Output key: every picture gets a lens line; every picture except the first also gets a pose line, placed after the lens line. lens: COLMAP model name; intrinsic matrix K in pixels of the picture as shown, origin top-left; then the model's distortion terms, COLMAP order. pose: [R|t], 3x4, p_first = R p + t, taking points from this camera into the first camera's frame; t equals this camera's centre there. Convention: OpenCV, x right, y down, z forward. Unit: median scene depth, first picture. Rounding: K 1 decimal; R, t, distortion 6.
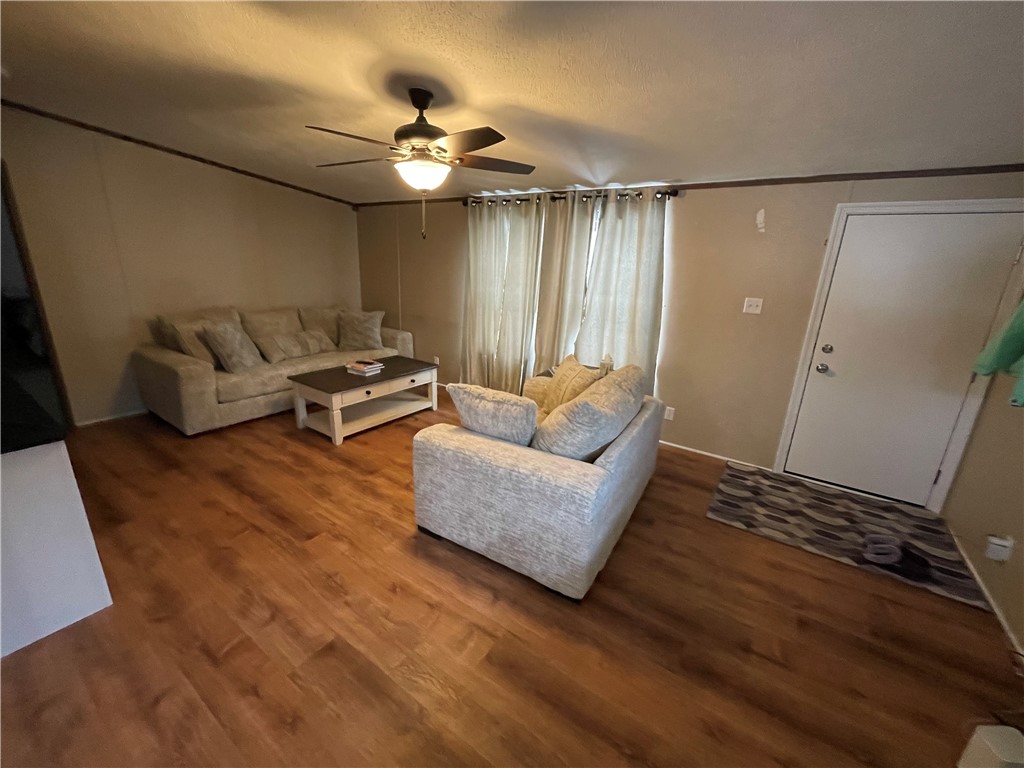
lens RADIAL K [[418.4, 0, 512.0], [0, 418.4, 384.0], [0, 0, 1]] dist [0.000459, -0.000002]
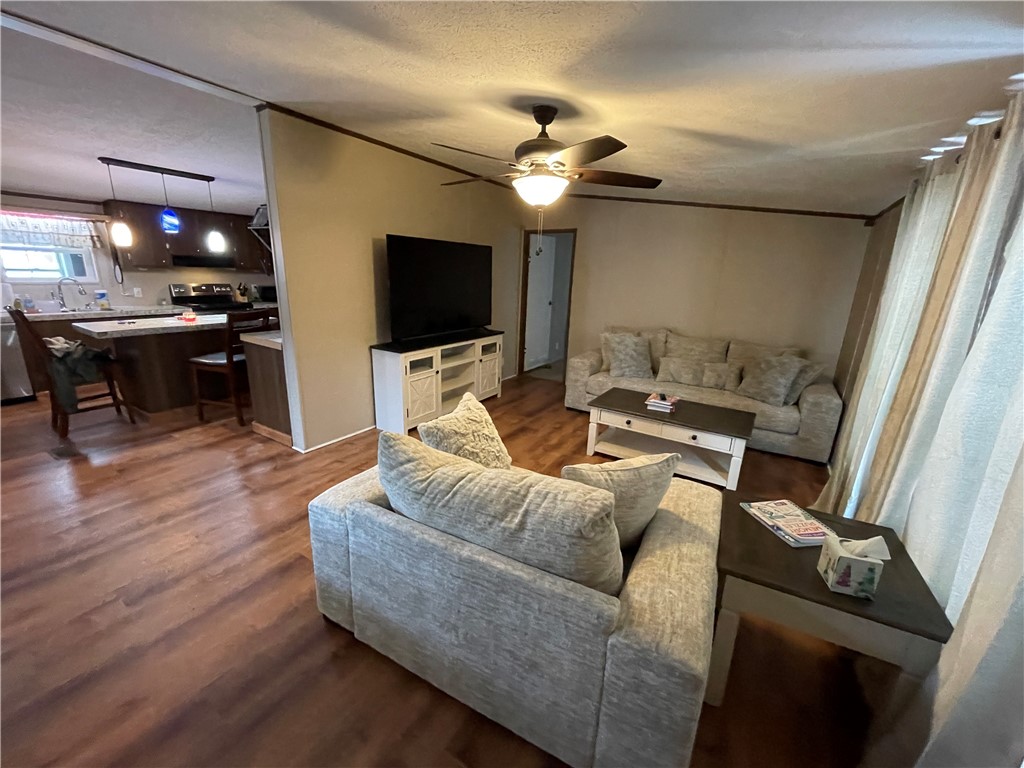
lens RADIAL K [[418.4, 0, 512.0], [0, 418.4, 384.0], [0, 0, 1]] dist [0.000459, -0.000002]
pose [[0.032286, 0.224379, -0.973967, 0.605832], [-0.318102, 0.926110, 0.202809, -0.185128], [0.947506, 0.303273, 0.101276, 0.702119]]
